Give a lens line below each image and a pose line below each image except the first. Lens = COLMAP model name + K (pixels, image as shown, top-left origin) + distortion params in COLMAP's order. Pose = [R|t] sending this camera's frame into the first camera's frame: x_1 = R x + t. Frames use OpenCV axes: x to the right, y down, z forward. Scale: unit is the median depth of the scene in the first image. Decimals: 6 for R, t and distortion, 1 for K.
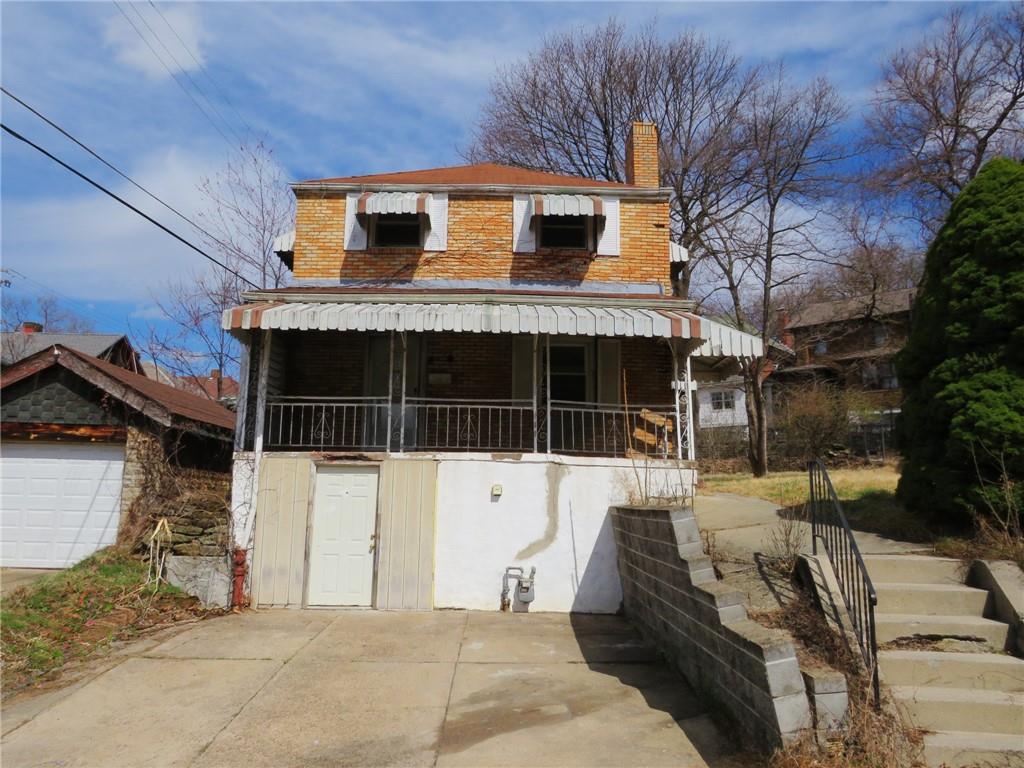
lens RADIAL K [[734.5, 0, 512.3], [0, 734.5, 386.0], [0, 0, 1]] dist [-0.020600, 0.008398]
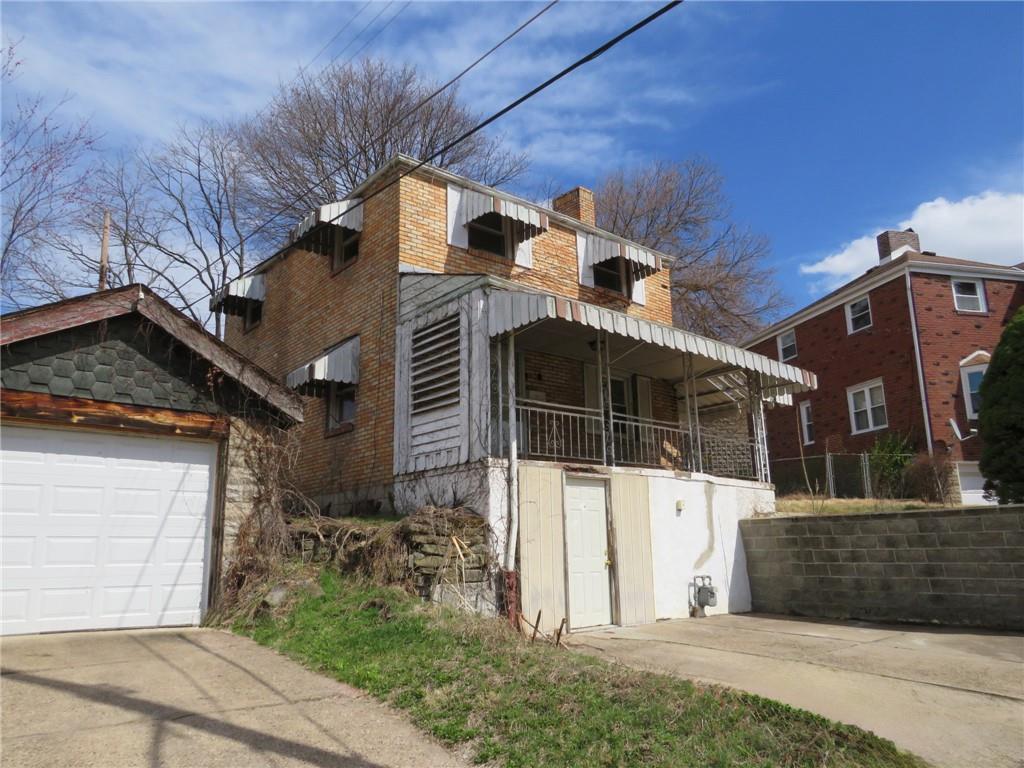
lens RADIAL K [[734.5, 0, 518.3], [0, 734.5, 383.4], [0, 0, 1]] dist [-0.020600, 0.008398]
pose [[0.763317, 0.116933, 0.635354, -0.771988], [-0.073757, 0.992826, -0.094111, 0.069849], [-0.641800, 0.024975, 0.766465, 0.270402]]
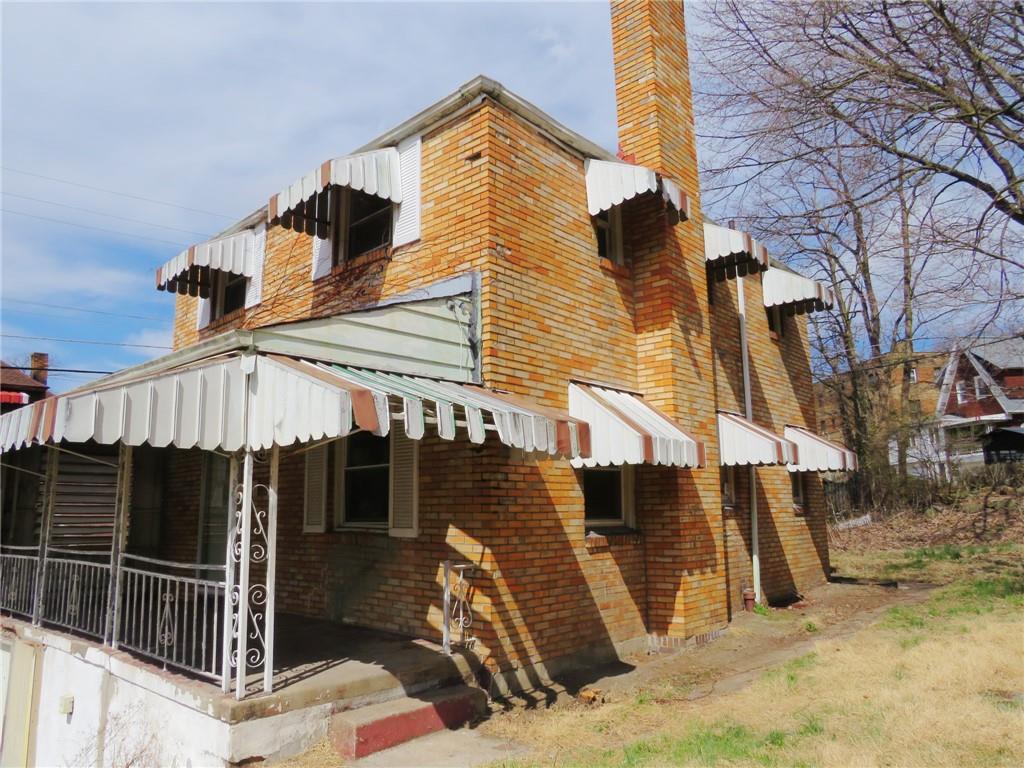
lens RADIAL K [[734.5, 0, 494.5], [0, 734.5, 380.6], [0, 0, 1]] dist [-0.020600, 0.008398]
pose [[0.699751, -0.151488, -0.698140, 0.588791], [0.140686, 0.987342, -0.073230, -0.028709], [0.700397, -0.046976, 0.712206, 0.696736]]
